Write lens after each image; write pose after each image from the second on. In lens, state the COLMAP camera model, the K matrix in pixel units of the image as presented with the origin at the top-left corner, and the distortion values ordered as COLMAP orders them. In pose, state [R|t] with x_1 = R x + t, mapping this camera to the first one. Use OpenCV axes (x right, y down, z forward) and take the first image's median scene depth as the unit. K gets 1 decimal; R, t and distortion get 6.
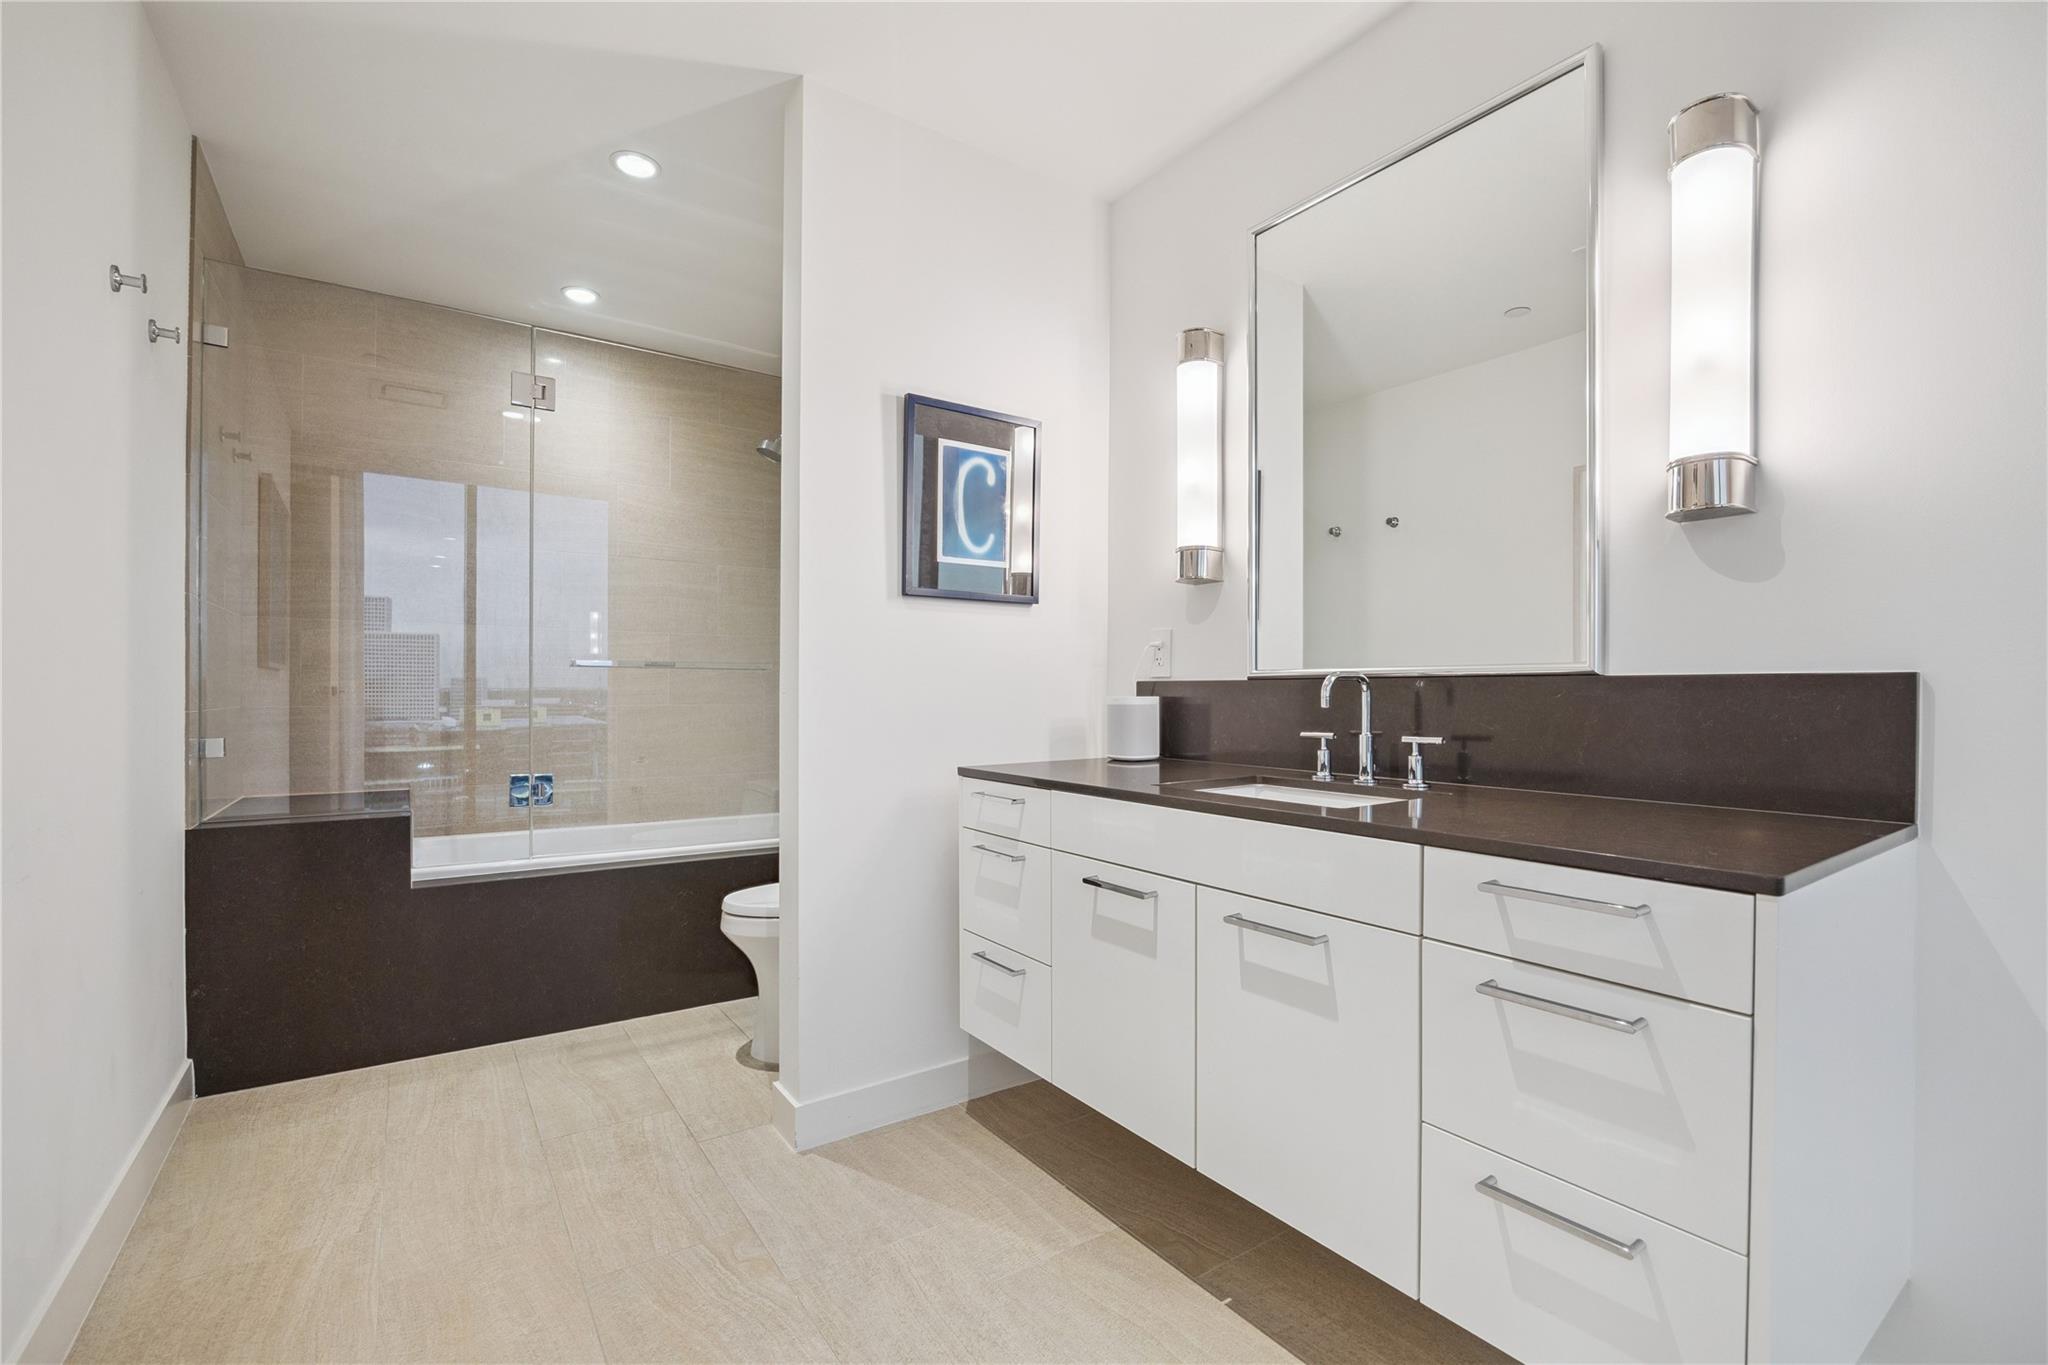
lens RADIAL K [[932.0, 0, 1030.1], [0, 932.0, 694.0], [0, 0, 1]] dist [-0.010329, -0.000547]
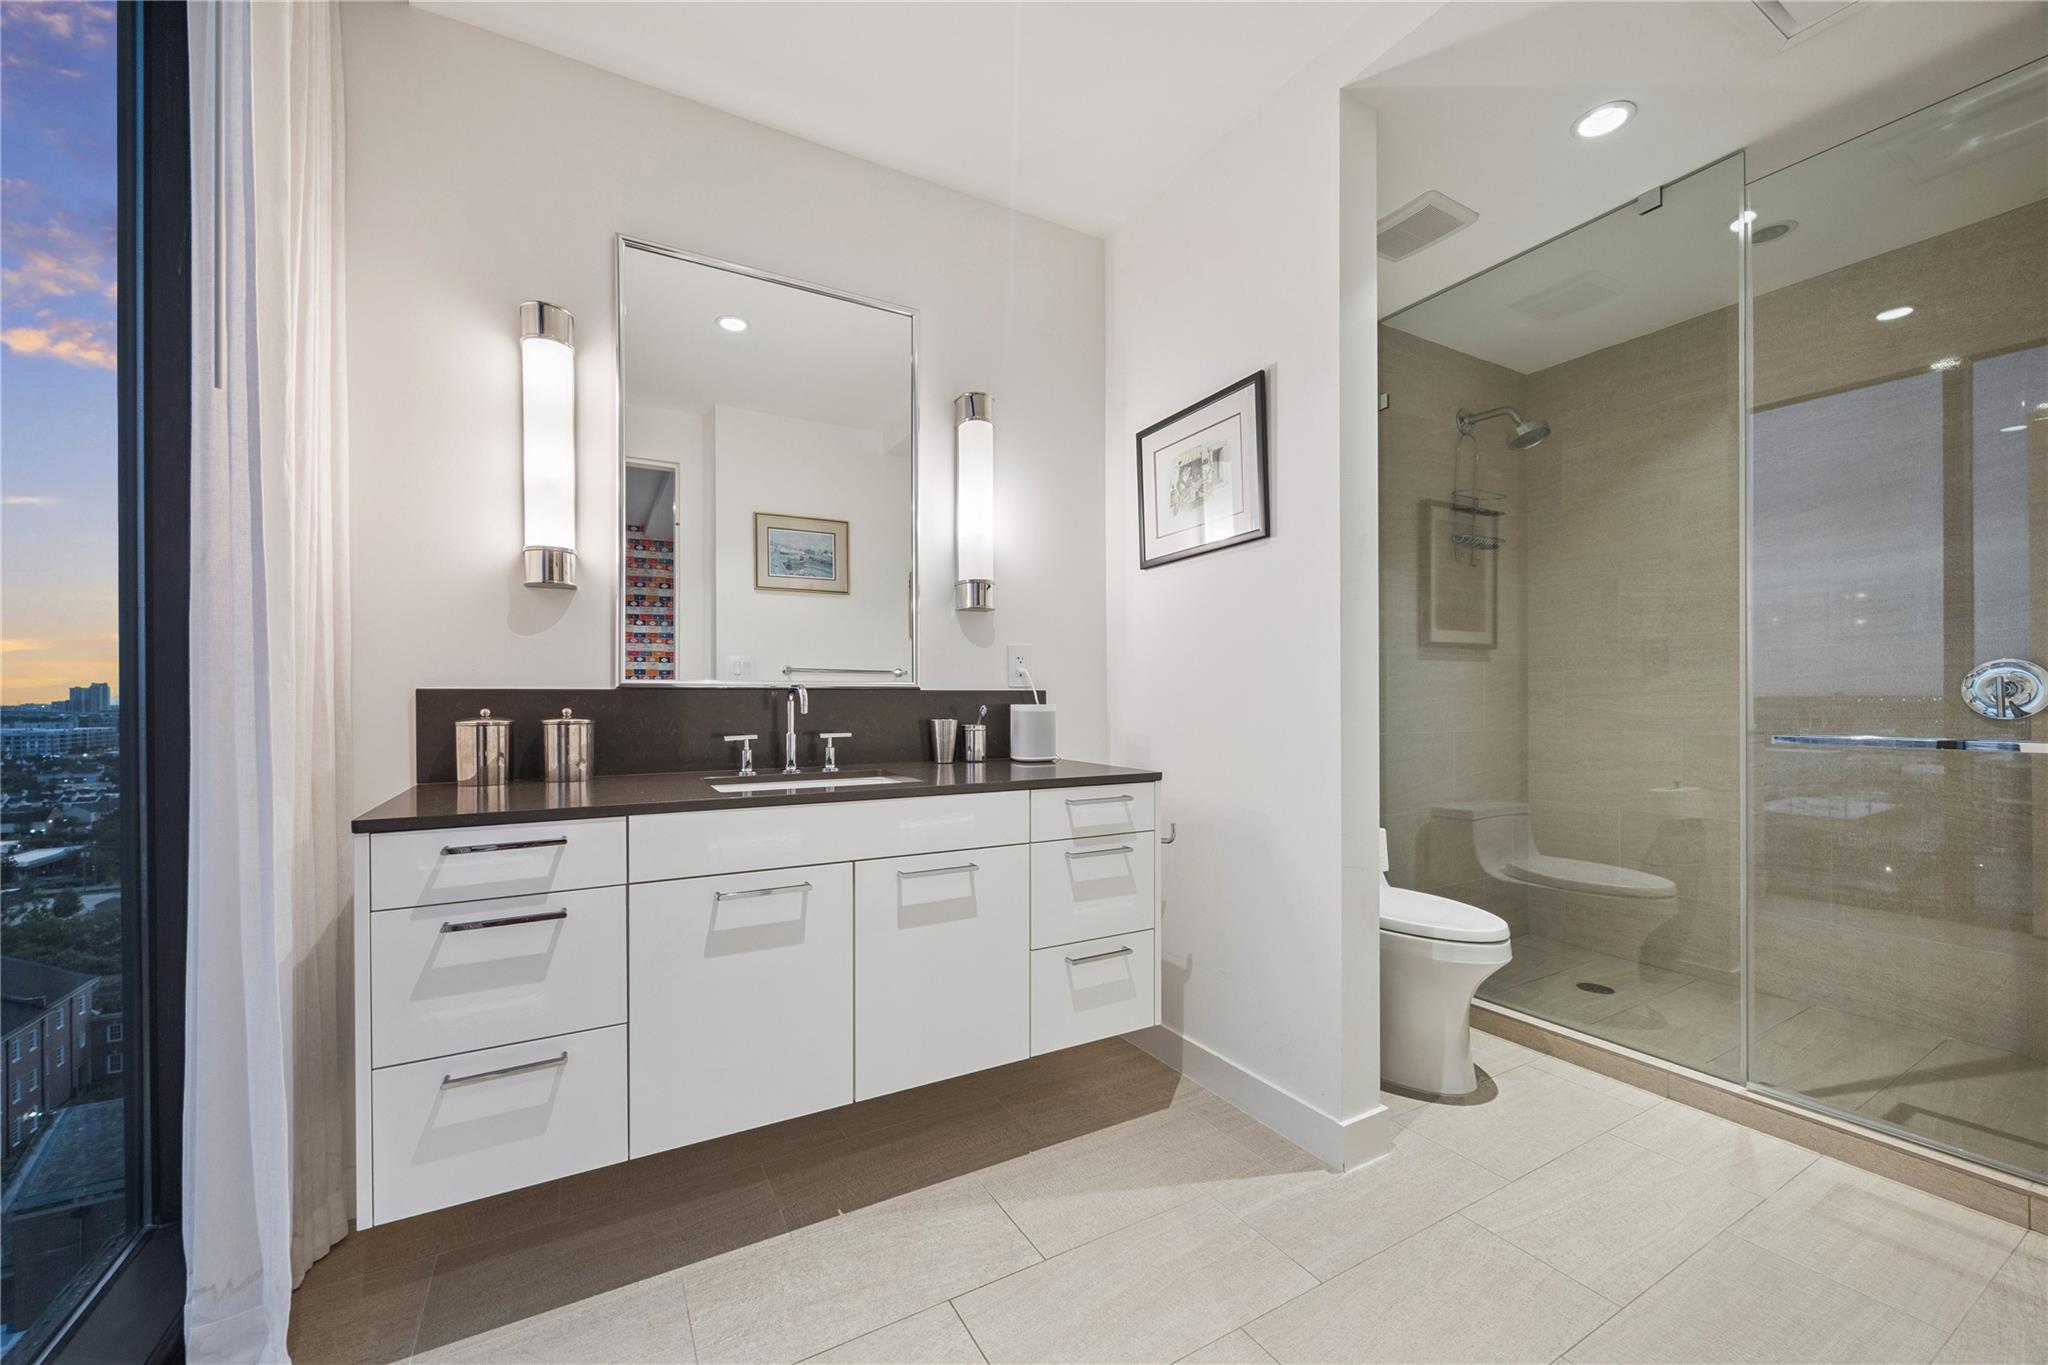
lens RADIAL K [[790.8, 0, 1031.3], [0, 790.8, 694.0], [0, 0, 1]] dist [-0.001846, -0.000176]
pose [[0.081028, 0.007792, 0.996681, -0.716830], [0.008509, 0.999928, -0.008509, 0.000358], [-0.996675, 0.009170, 0.080956, 0.606225]]
